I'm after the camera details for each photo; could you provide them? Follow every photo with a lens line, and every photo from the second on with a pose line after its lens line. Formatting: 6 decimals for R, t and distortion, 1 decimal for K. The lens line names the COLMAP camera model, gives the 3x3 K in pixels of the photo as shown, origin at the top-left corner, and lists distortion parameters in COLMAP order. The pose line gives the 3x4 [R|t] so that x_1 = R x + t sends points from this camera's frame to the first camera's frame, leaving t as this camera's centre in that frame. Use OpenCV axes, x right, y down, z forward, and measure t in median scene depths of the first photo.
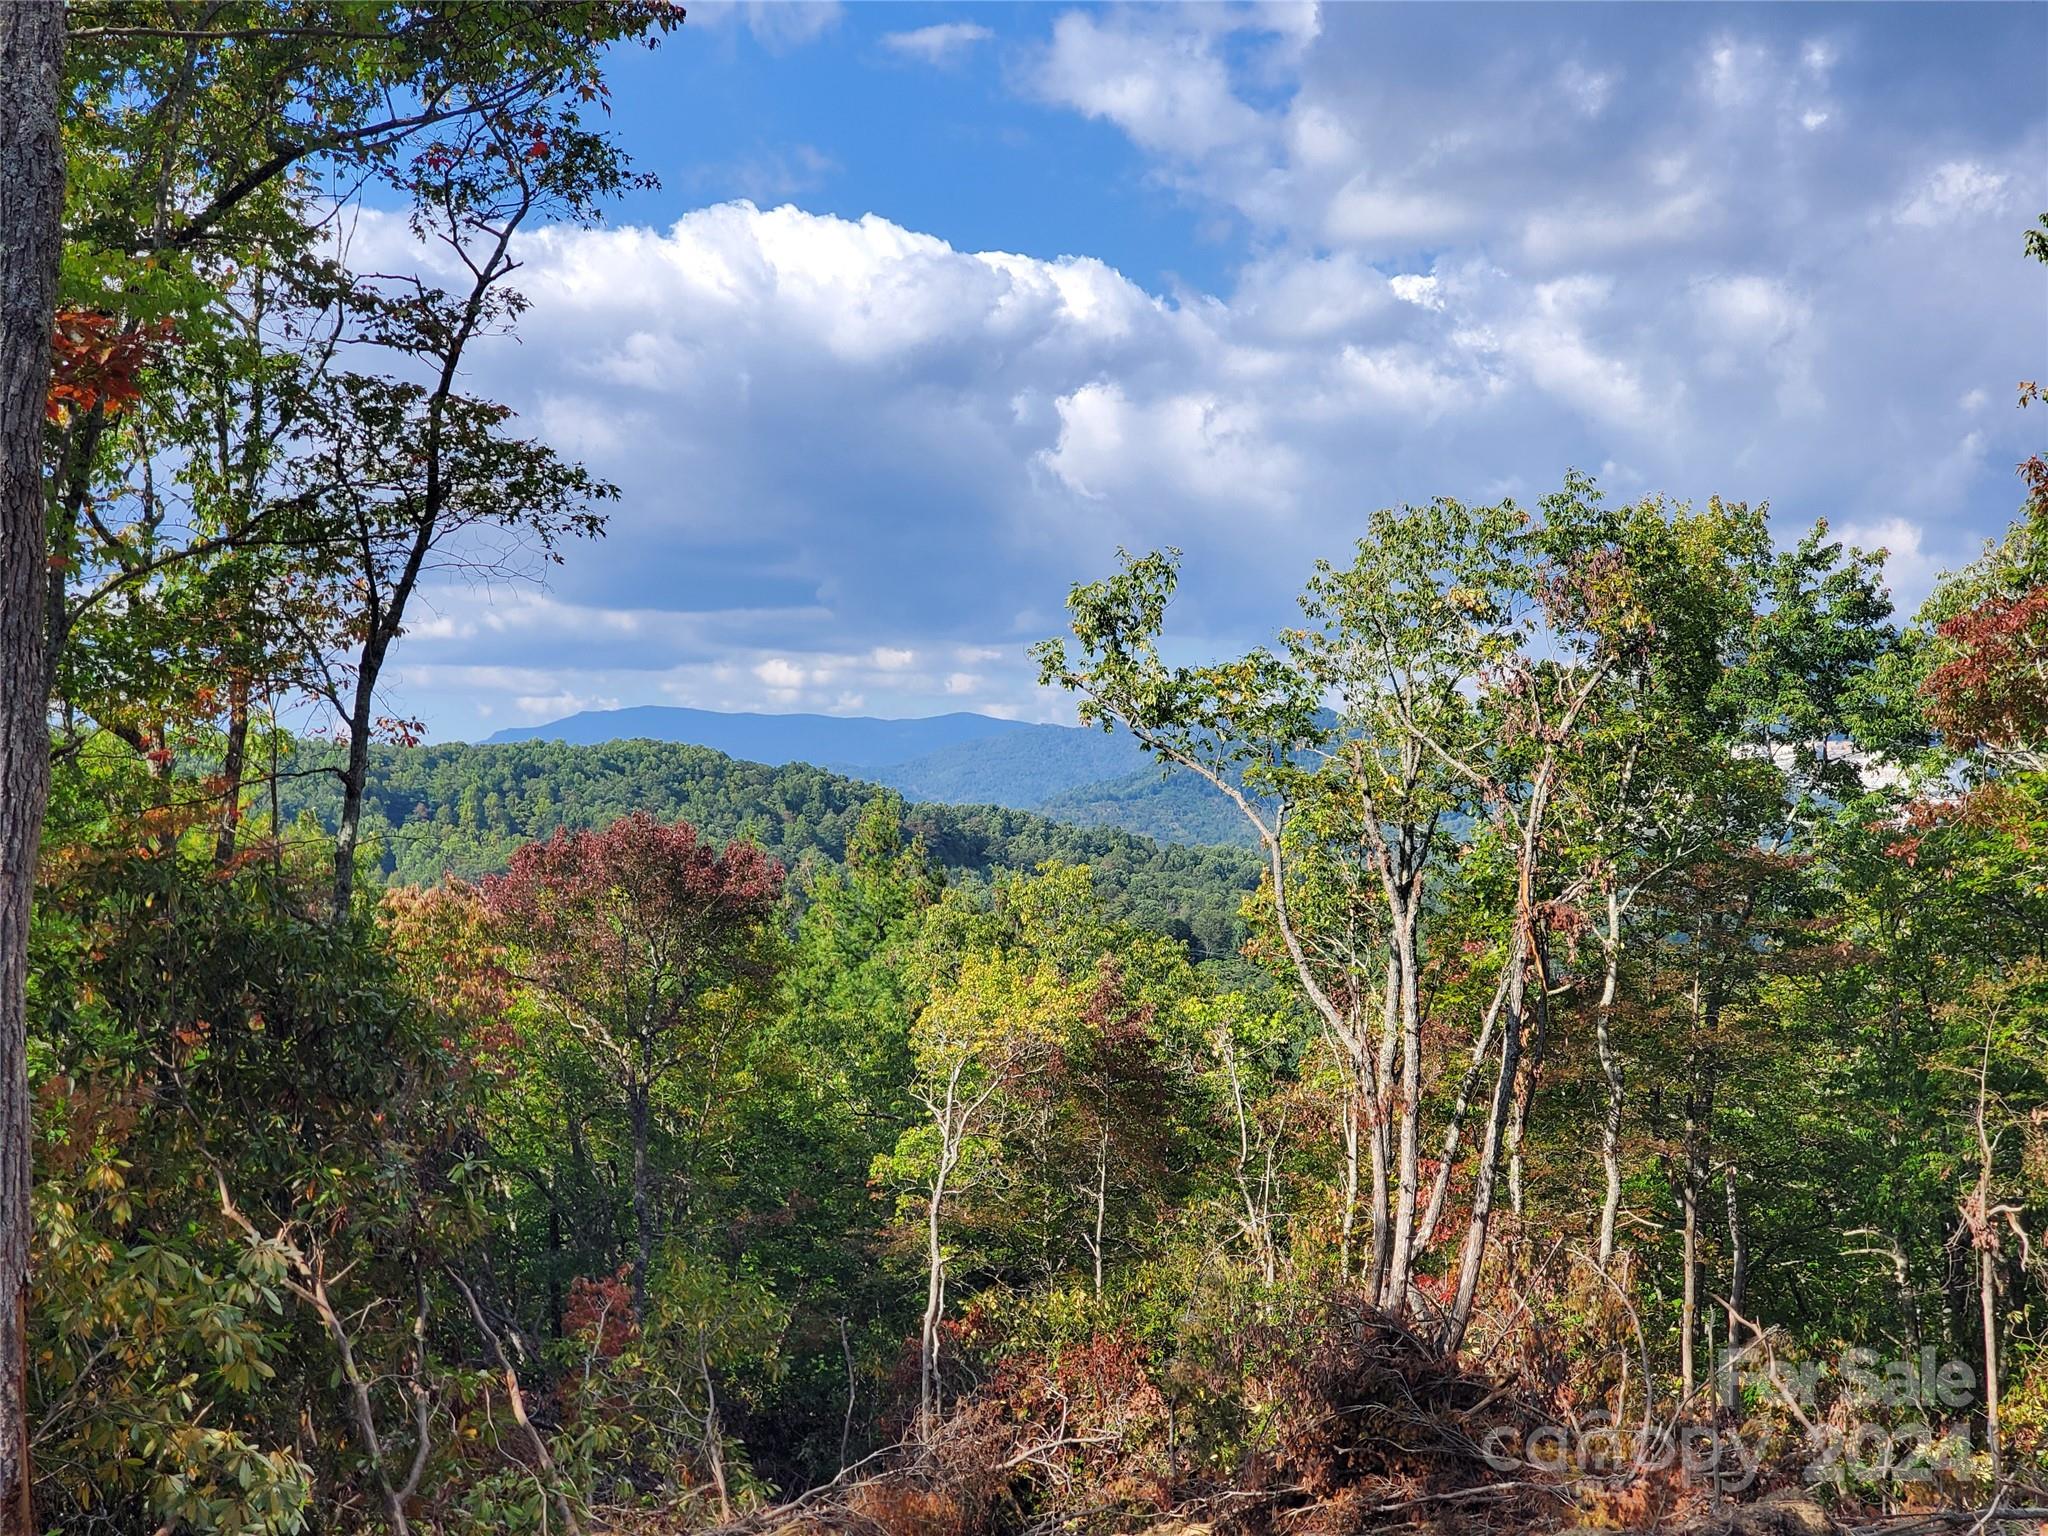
lens RADIAL K [[3082.1, 0, 1025.3], [0, 3082.1, 785.9], [0, 0, 1]] dist [0.094516, 0.000000]
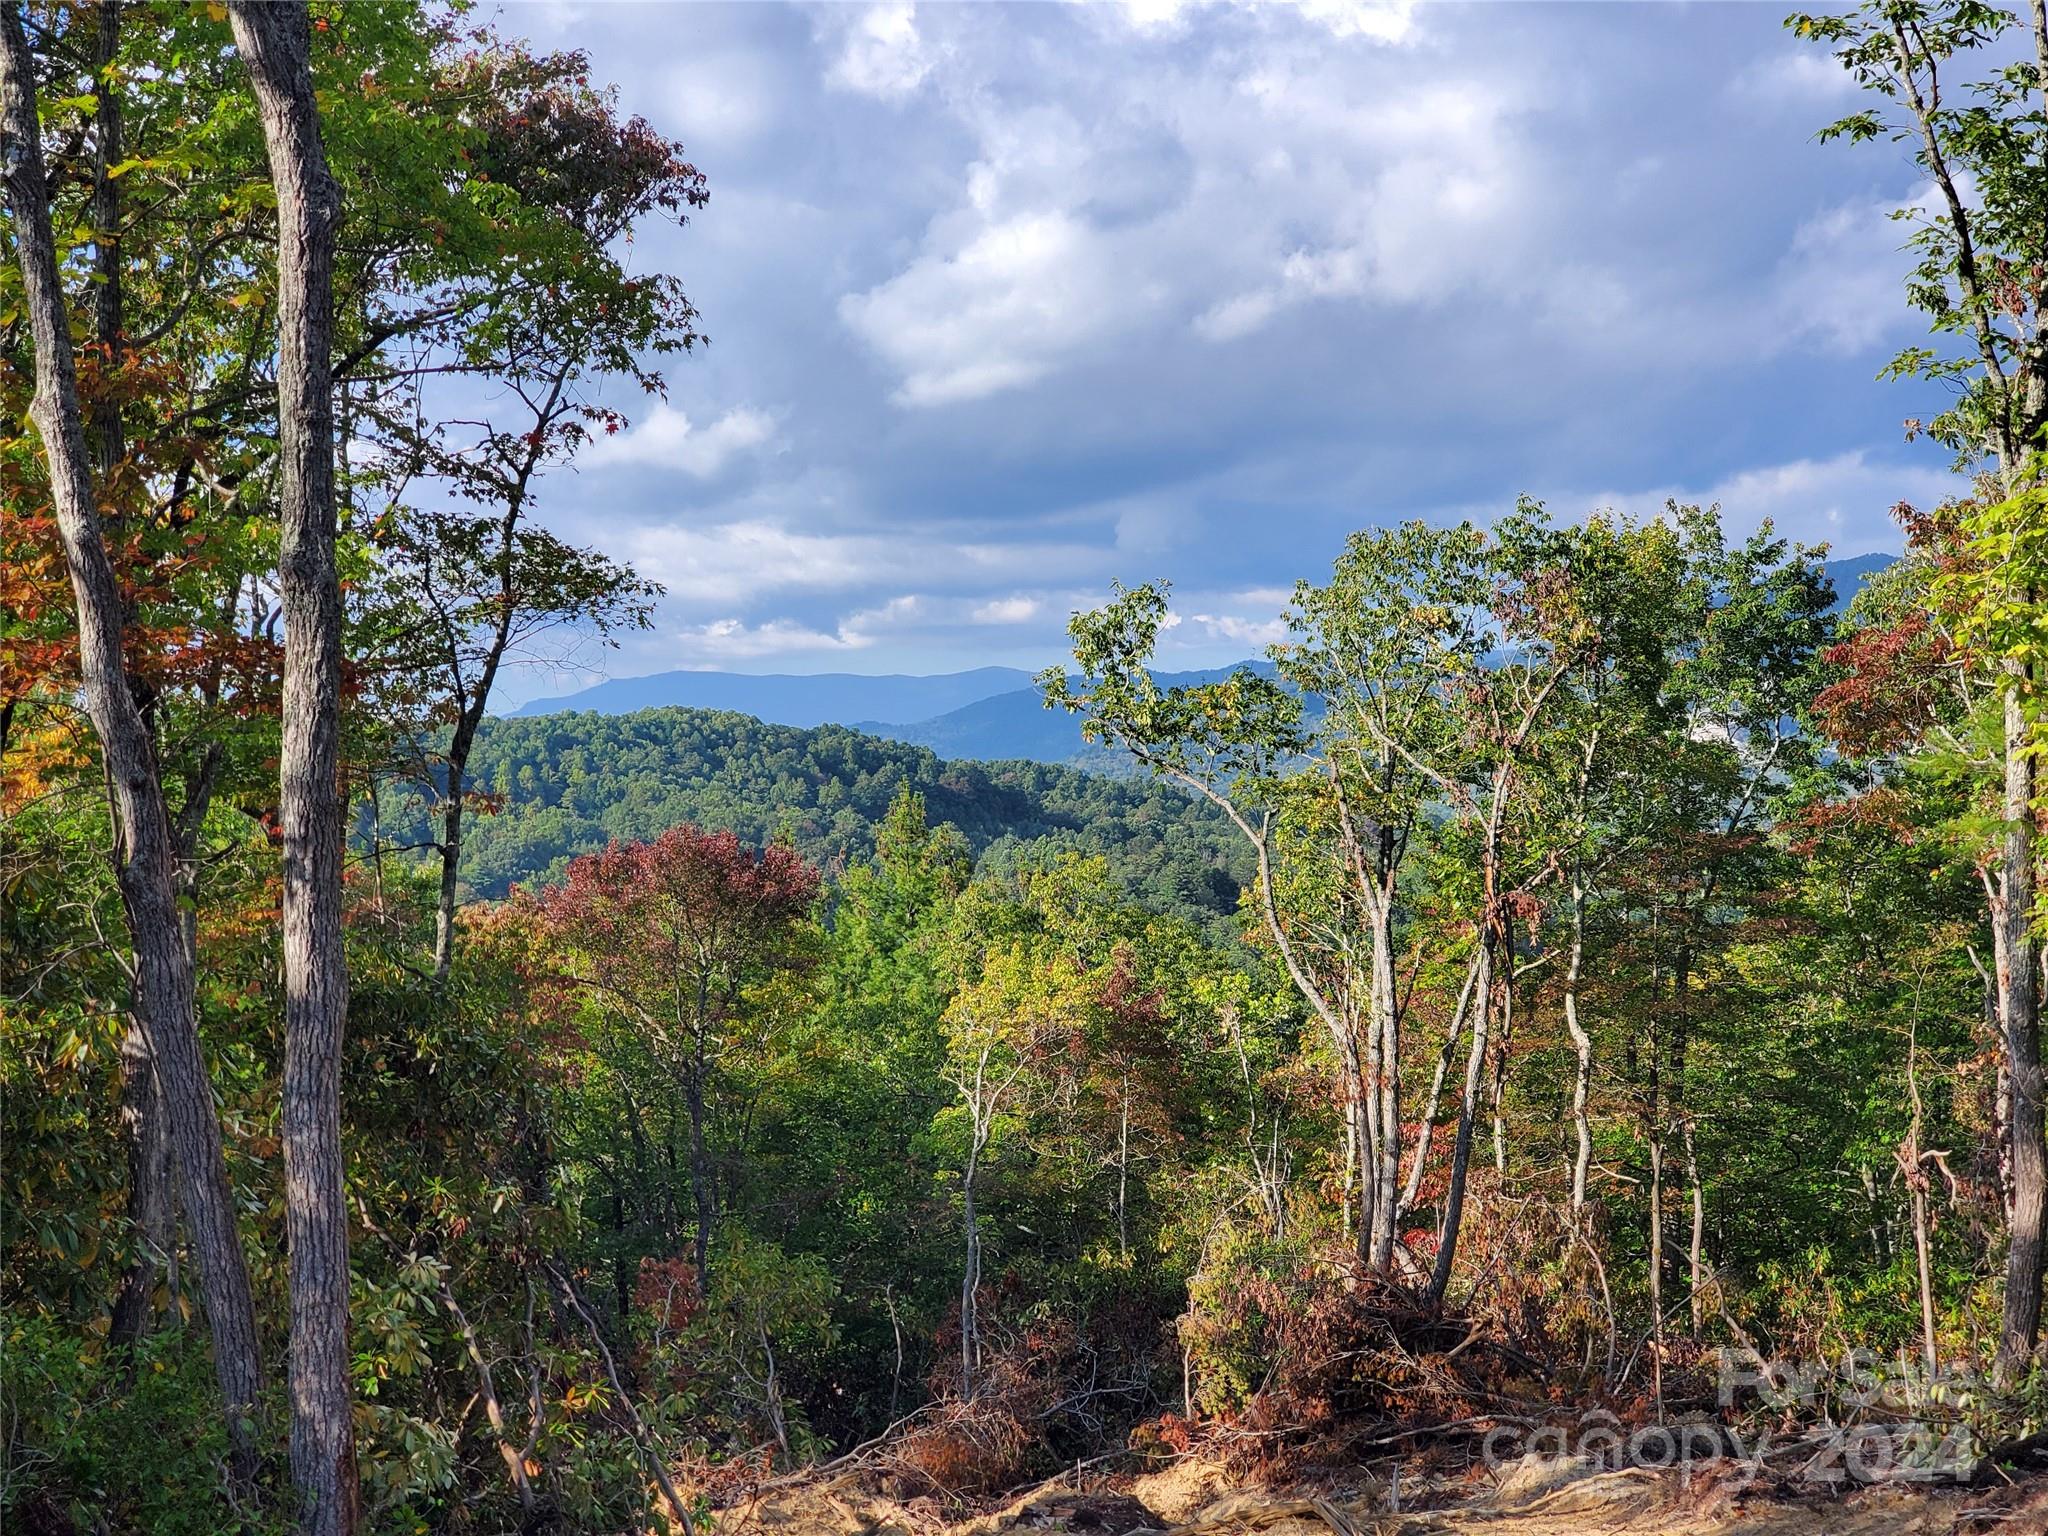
lens RADIAL K [[3082.1, 0, 1030.6], [0, 3082.1, 781.7], [0, 0, 1]] dist [0.094516, 0.000000]
pose [[0.999337, -0.035178, -0.009368, 0.008703], [0.035304, 0.999283, 0.013649, -0.021335], [0.008881, -0.013971, 0.999863, -0.099163]]
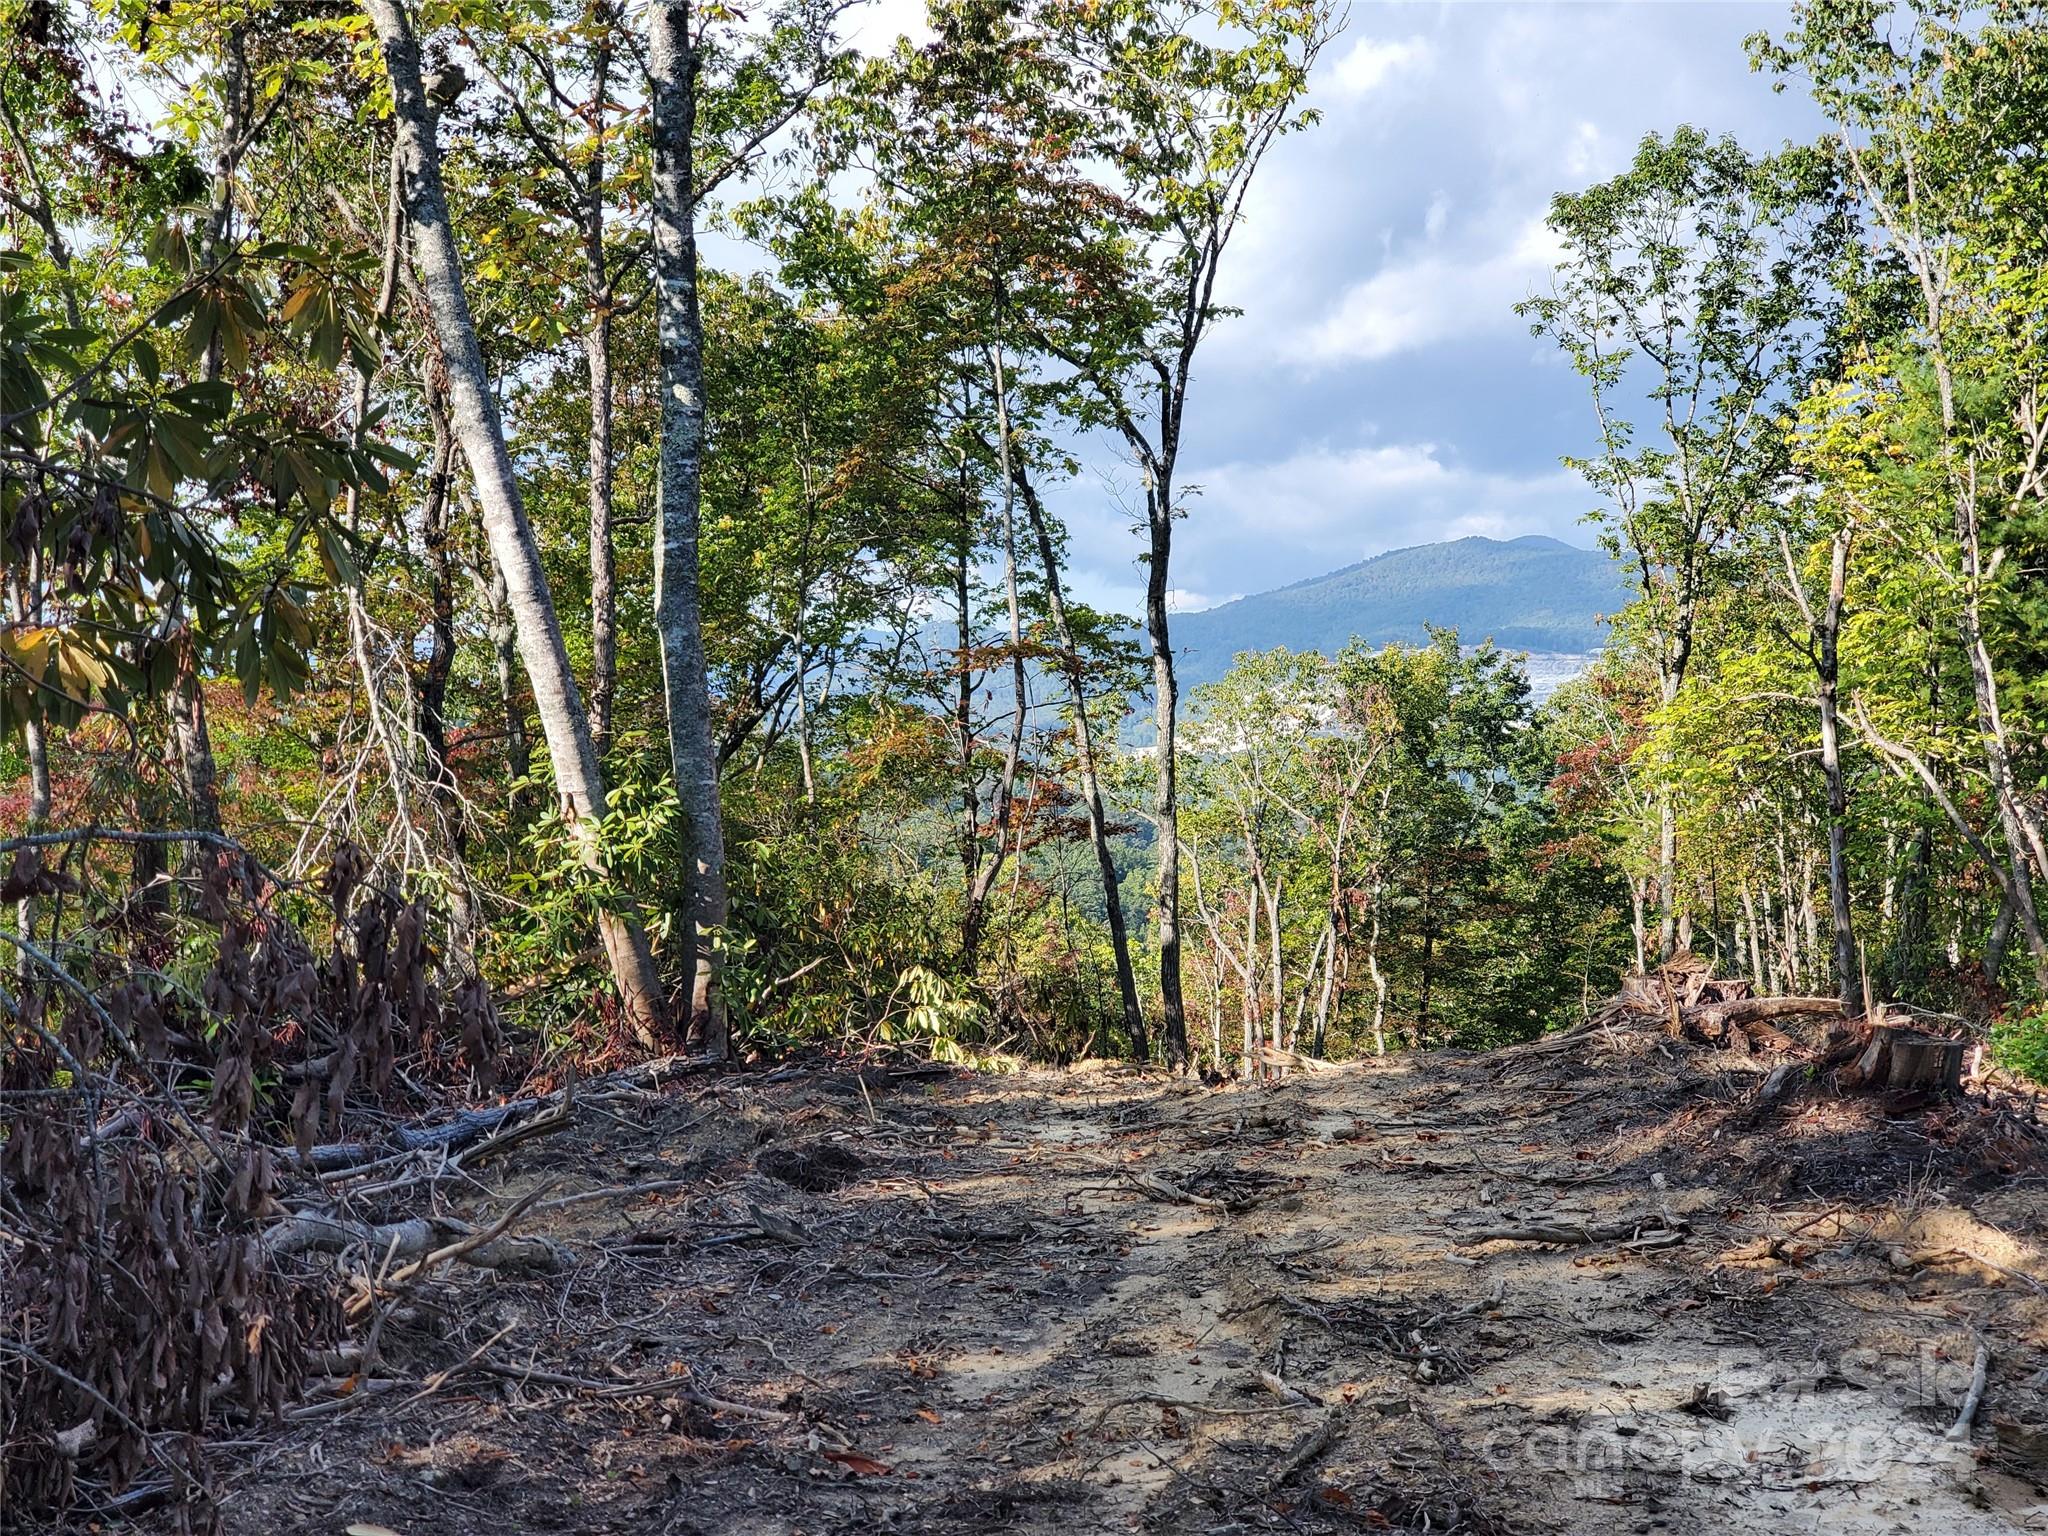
lens RADIAL K [[3082.1, 0, 1045.7], [0, 3082.1, 807.2], [0, 0, 1]] dist [0.094516, 0.000000]
pose [[0.992694, -0.025803, 0.117867, -0.196071], [0.021686, 0.999114, 0.036081, -0.071286], [-0.118693, -0.033261, 0.992374, -0.683924]]
